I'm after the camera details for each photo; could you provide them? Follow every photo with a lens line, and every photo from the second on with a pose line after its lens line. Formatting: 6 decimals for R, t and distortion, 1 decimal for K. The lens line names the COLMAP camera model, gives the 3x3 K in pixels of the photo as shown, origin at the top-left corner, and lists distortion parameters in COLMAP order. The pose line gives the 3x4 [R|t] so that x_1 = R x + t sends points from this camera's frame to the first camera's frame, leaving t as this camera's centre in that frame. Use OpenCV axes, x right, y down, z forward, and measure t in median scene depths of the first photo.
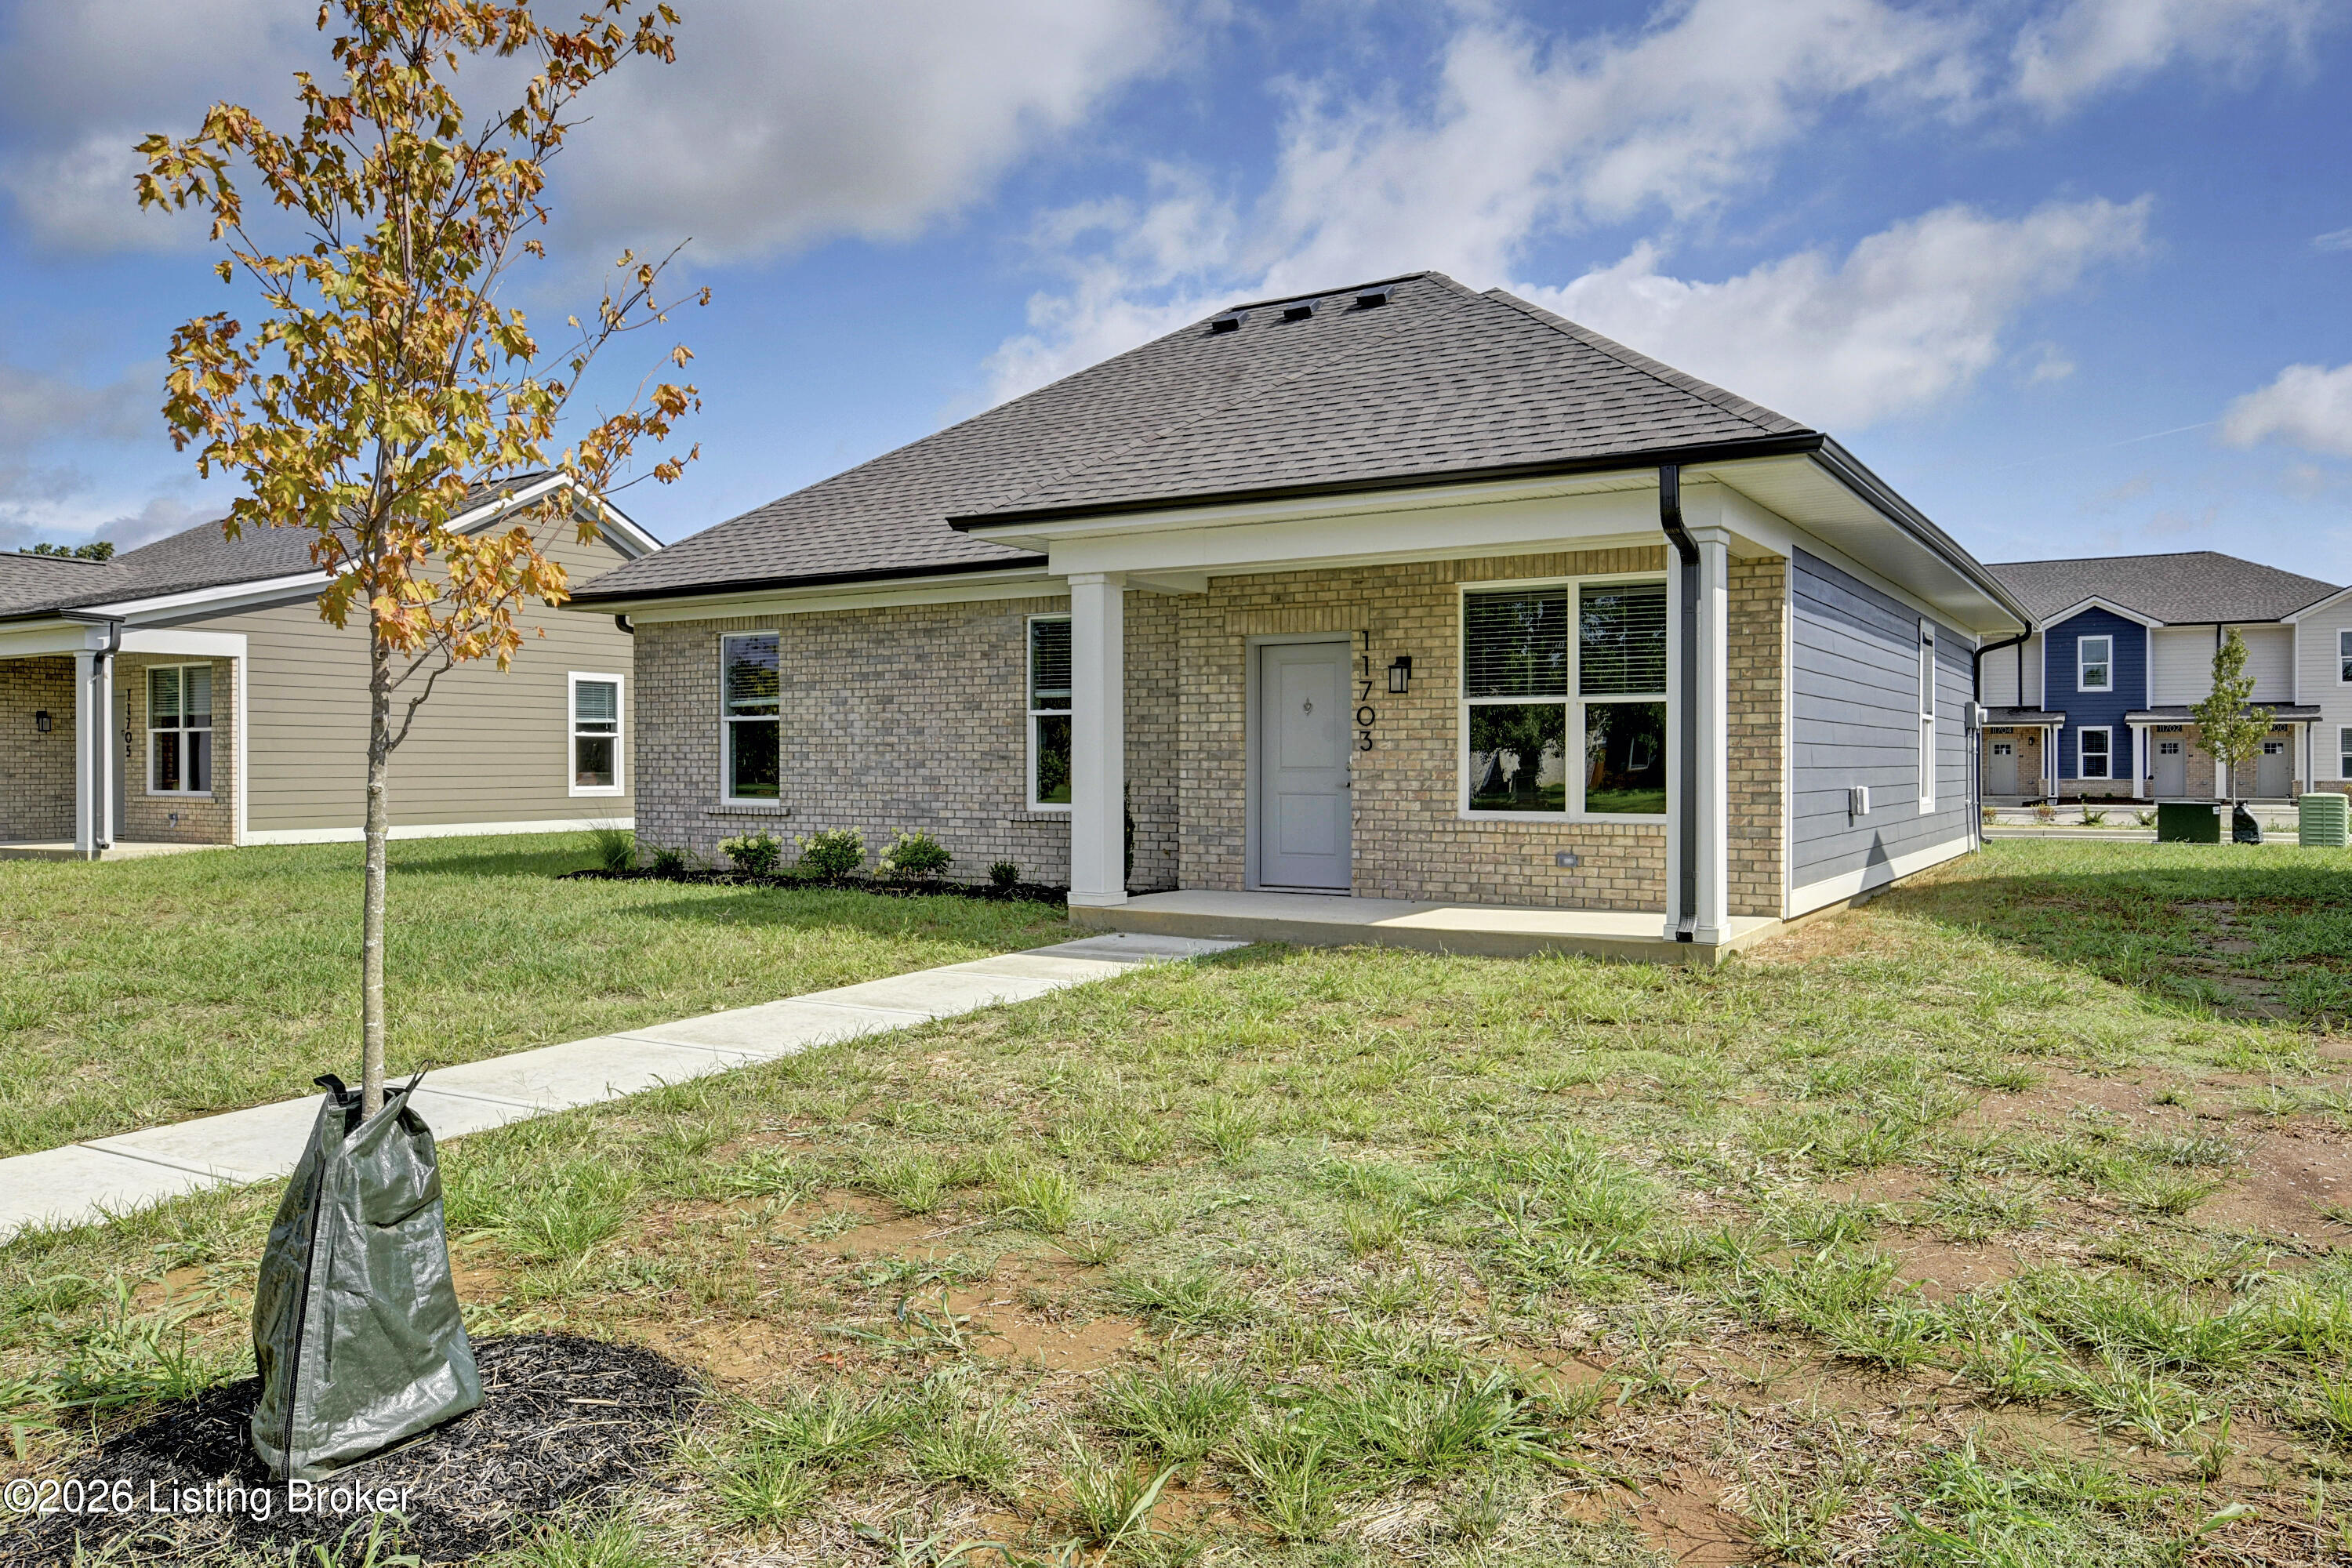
lens RADIAL K [[1652.9, 0, 1174.4], [0, 1652.9, 768.1], [0, 0, 1]] dist [-0.001940, -0.000079]
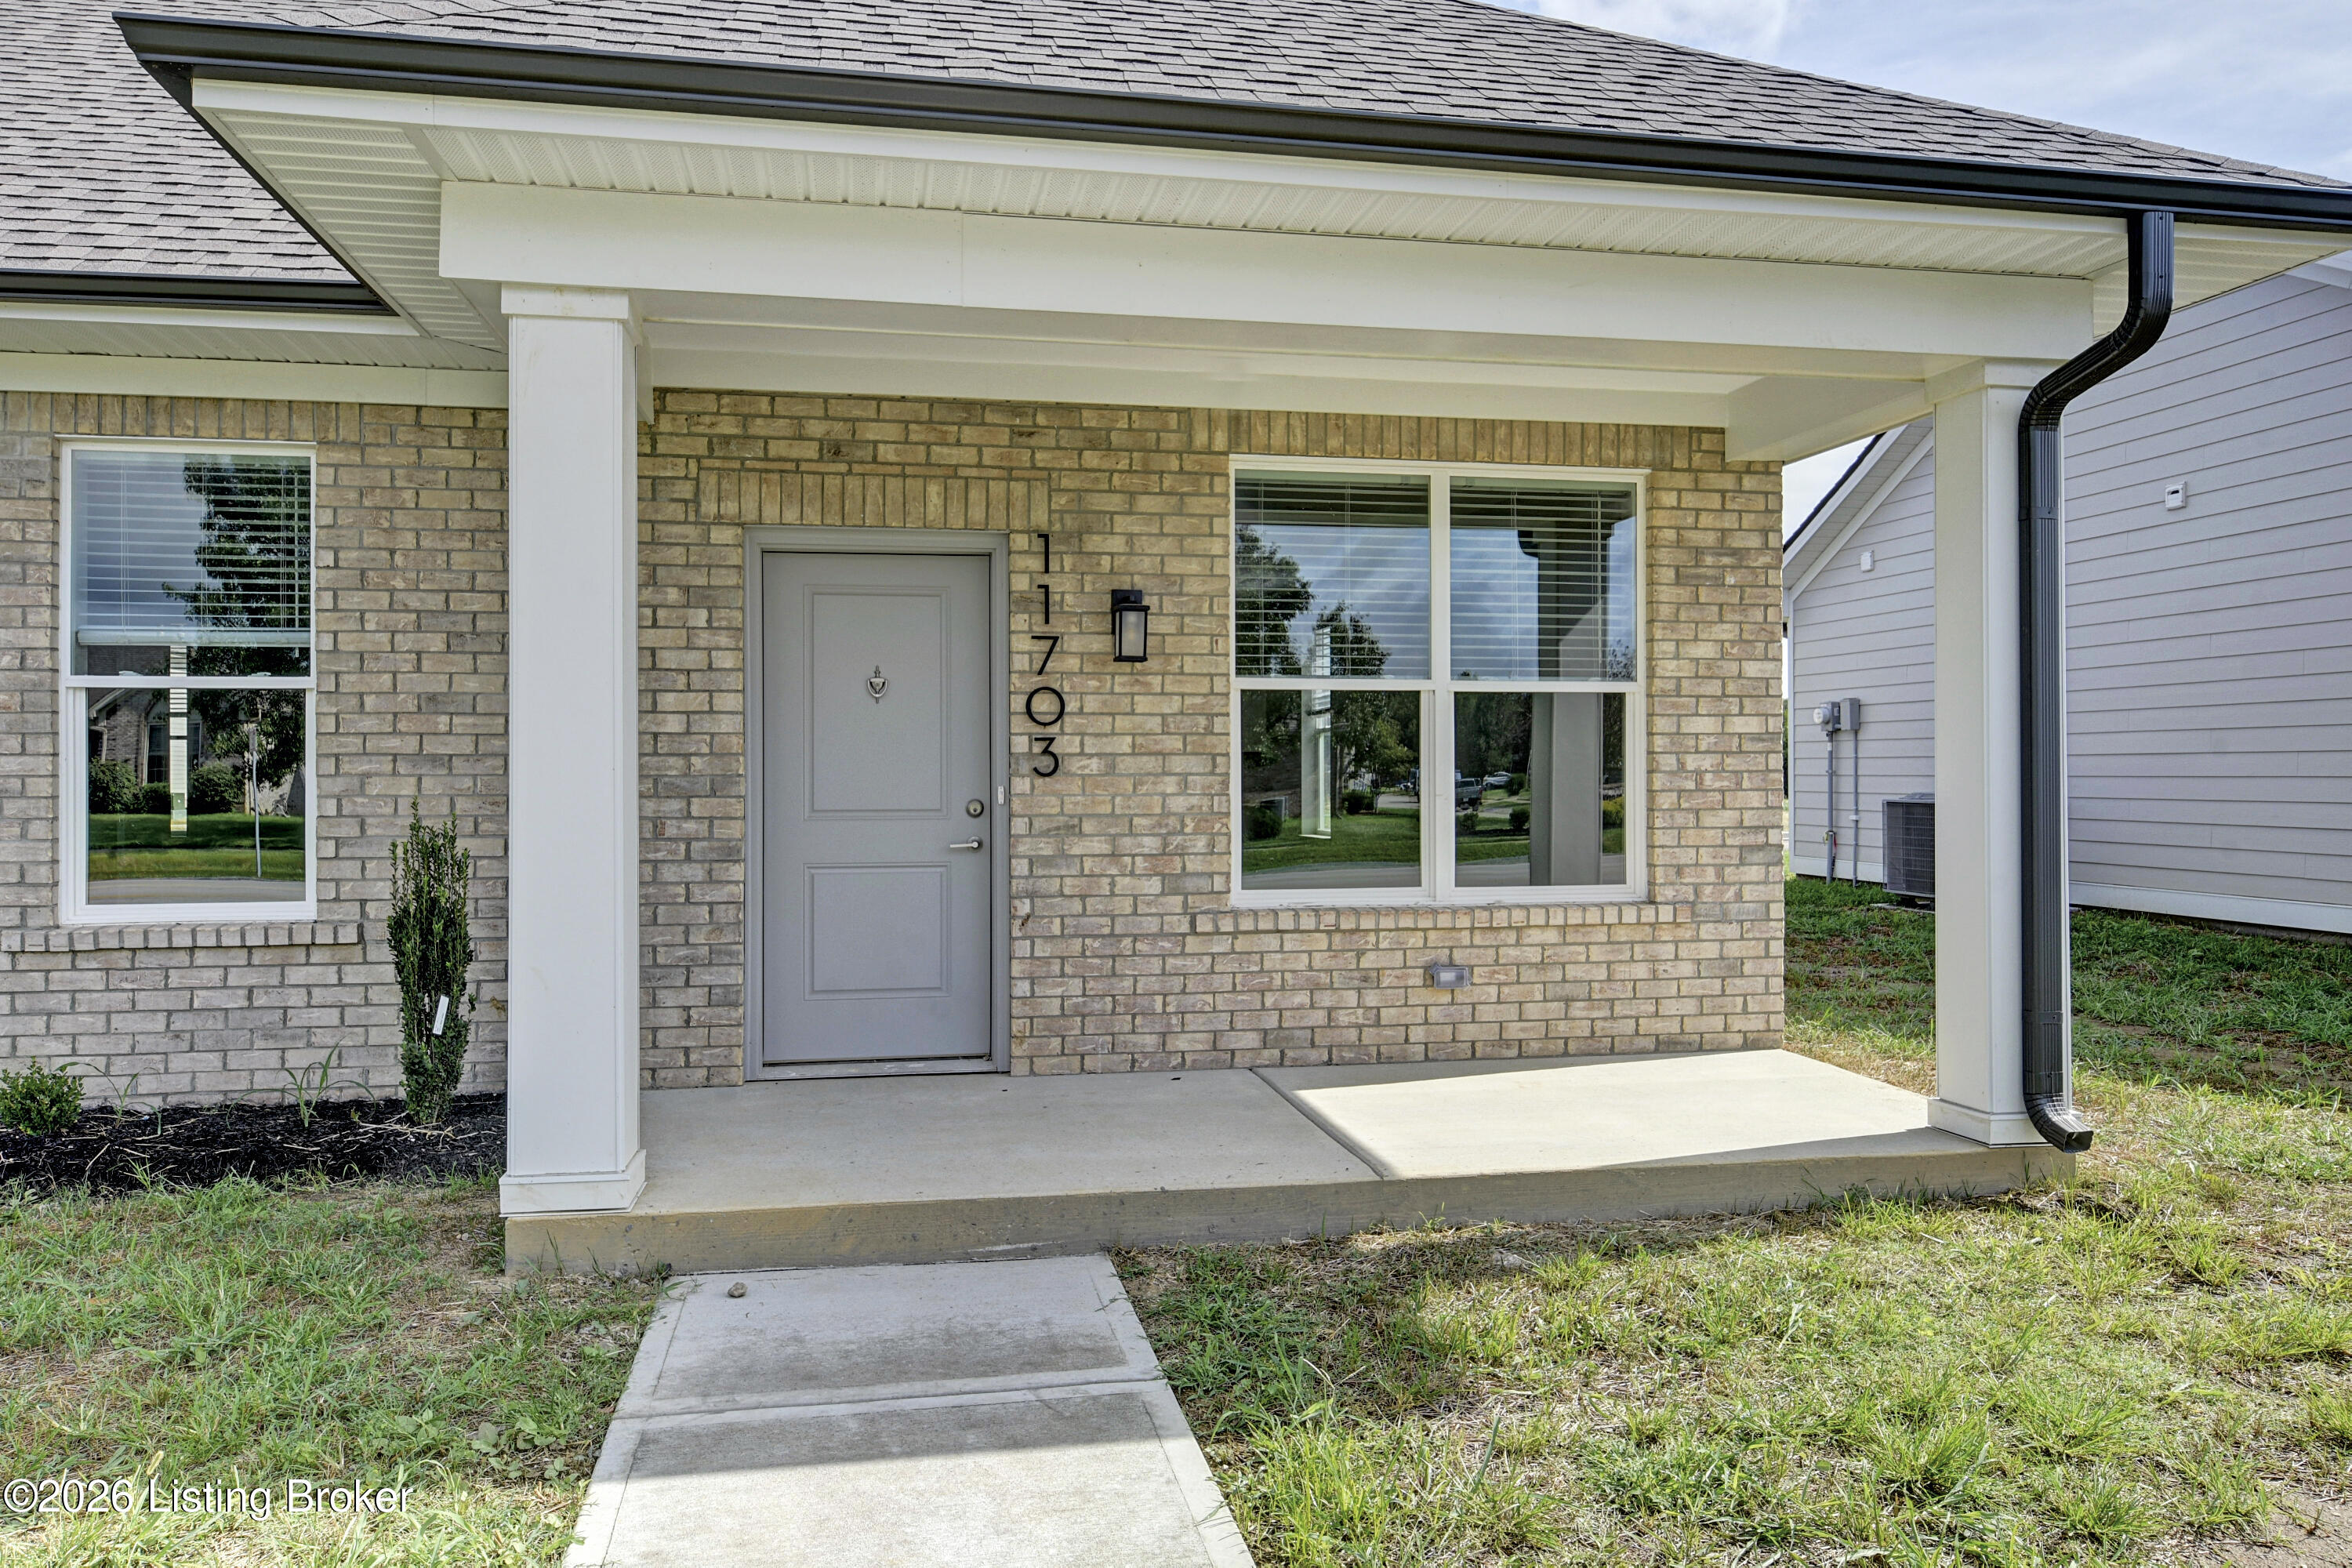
lens RADIAL K [[1652.9, 0, 1174.4], [0, 1652.9, 768.1], [0, 0, 1]] dist [-0.001940, -0.000079]
pose [[0.735038, 0.001829, 0.678023, -0.183075], [0.005355, 0.999950, -0.008504, -0.008319], [-0.678005, 0.009881, 0.734991, 0.589823]]
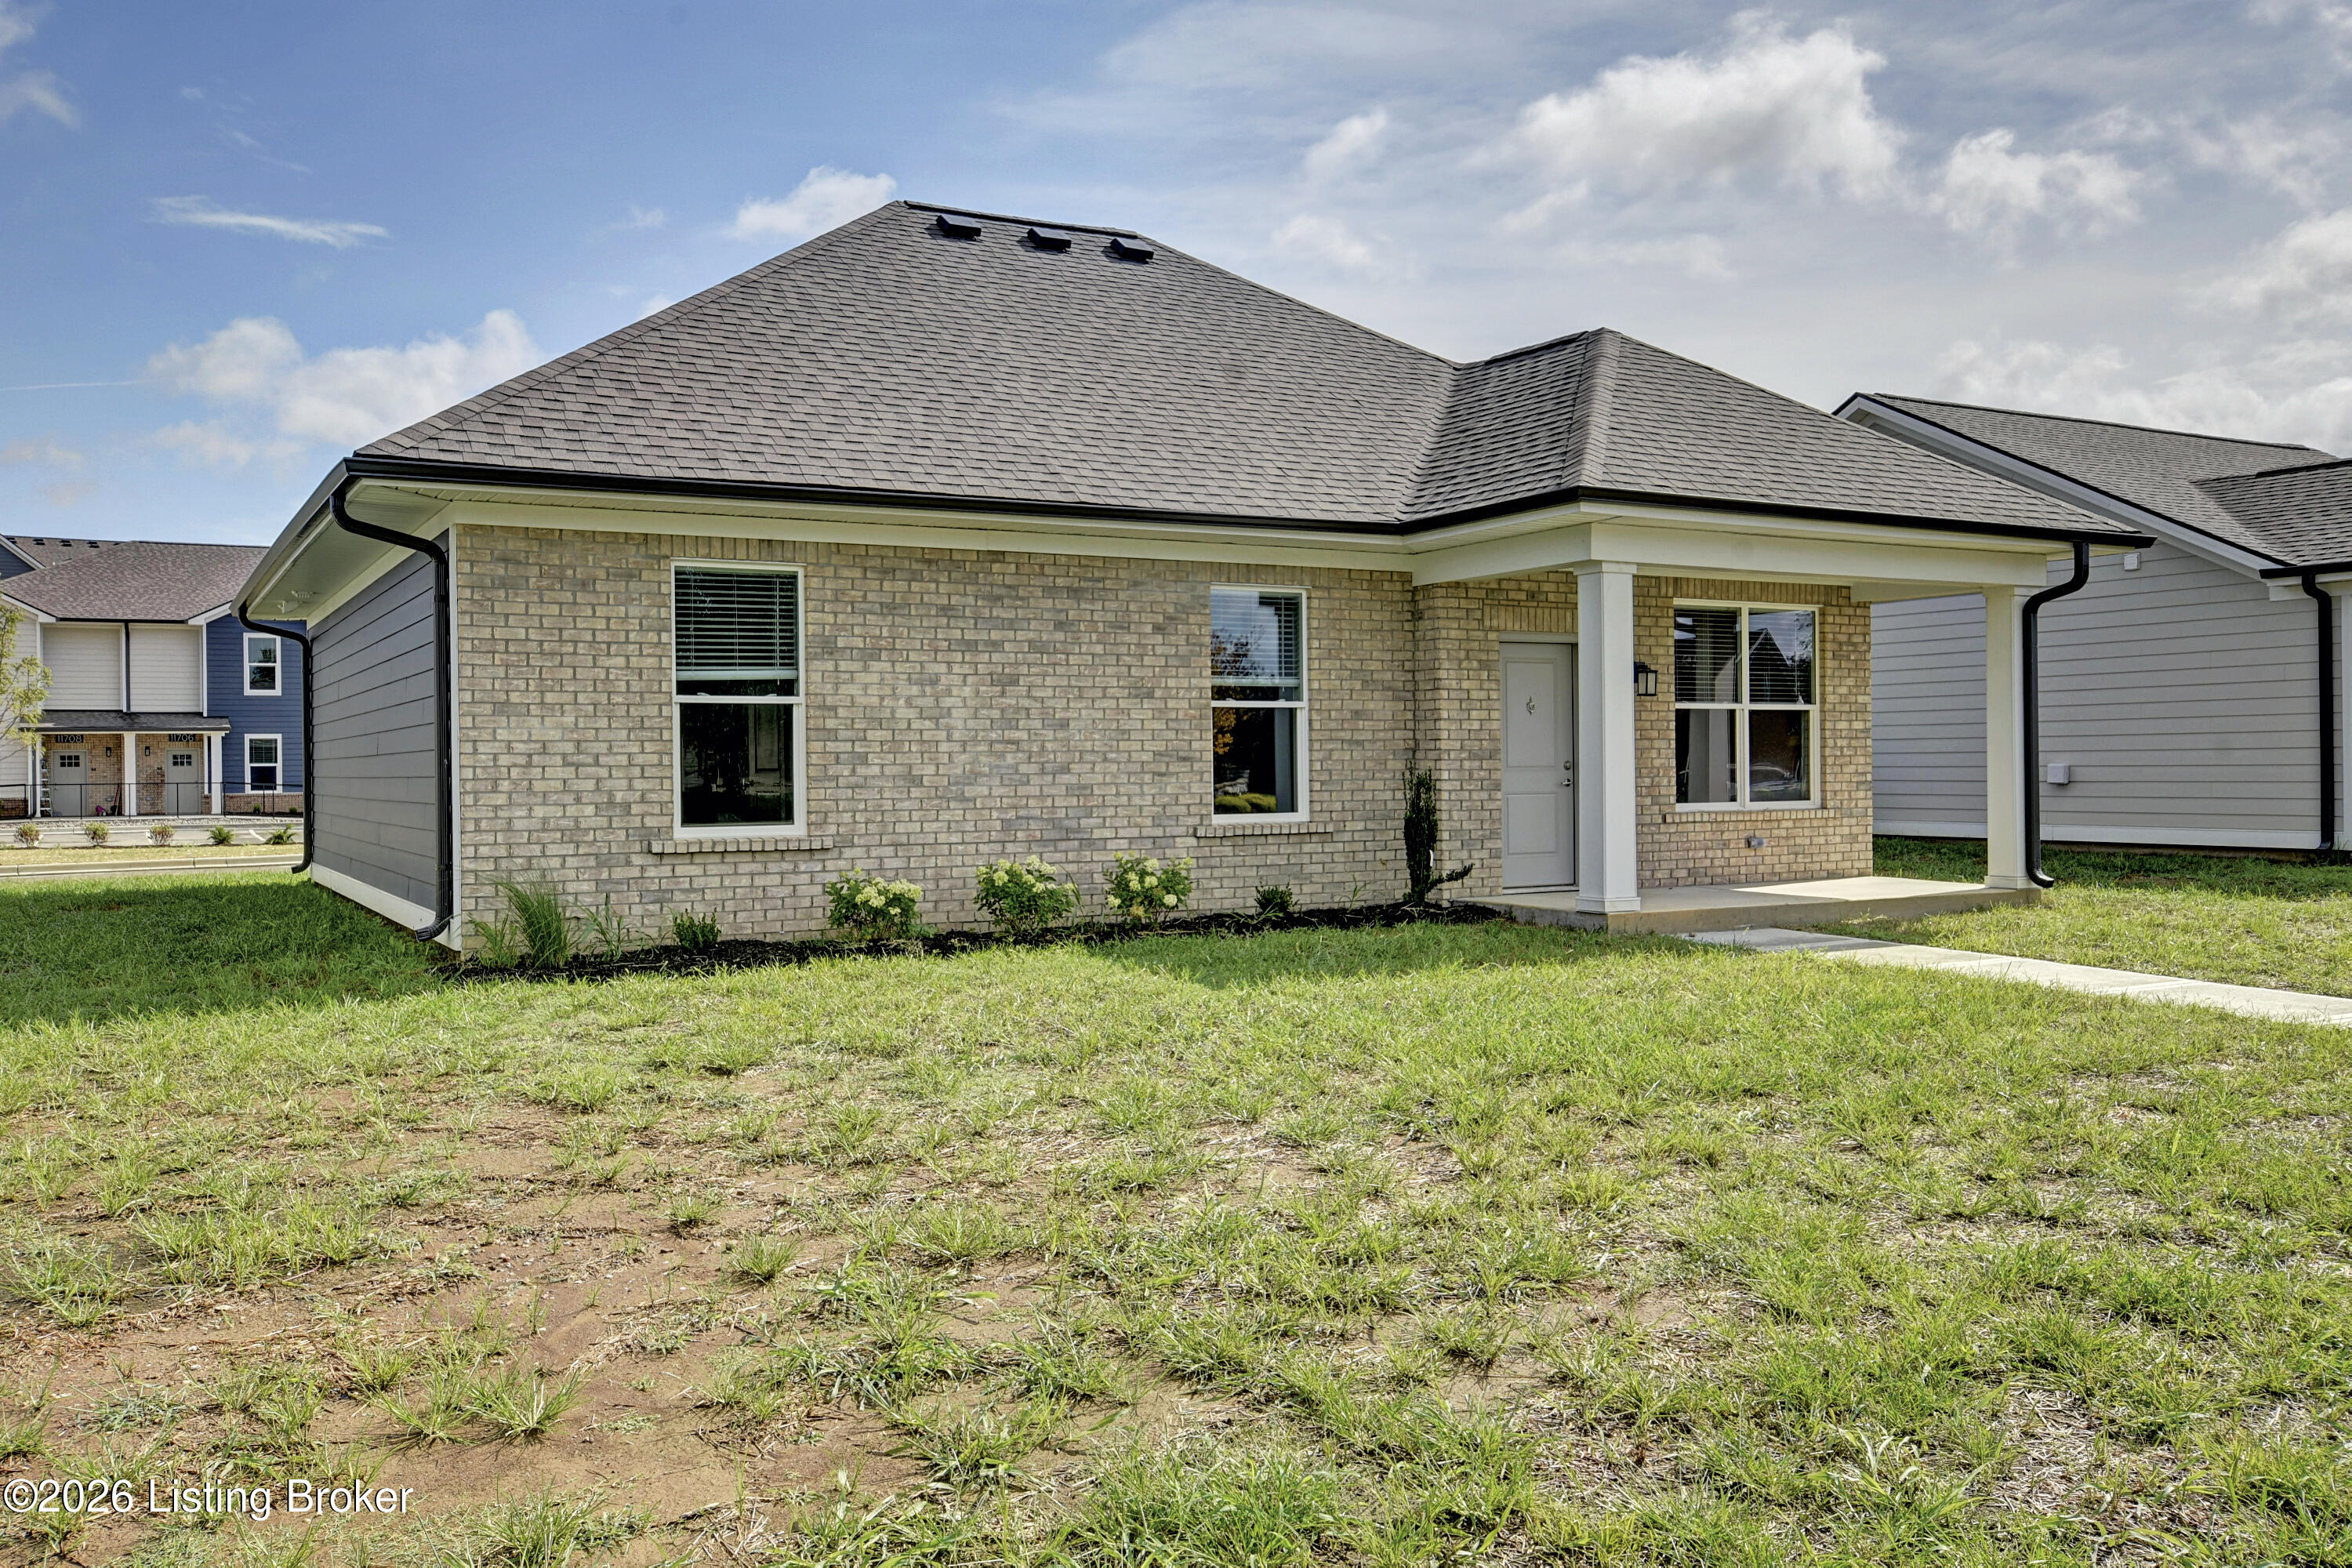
lens RADIAL K [[1885.1, 0, 1175.7], [0, 1885.1, 766.0], [0, 0, 1]] dist [-0.000764, -0.001271]
pose [[0.479462, -0.004838, 0.877549, -1.027498], [0.012727, 0.999918, -0.001441, -0.001958], [-0.877470, 0.011859, 0.479484, 0.644728]]
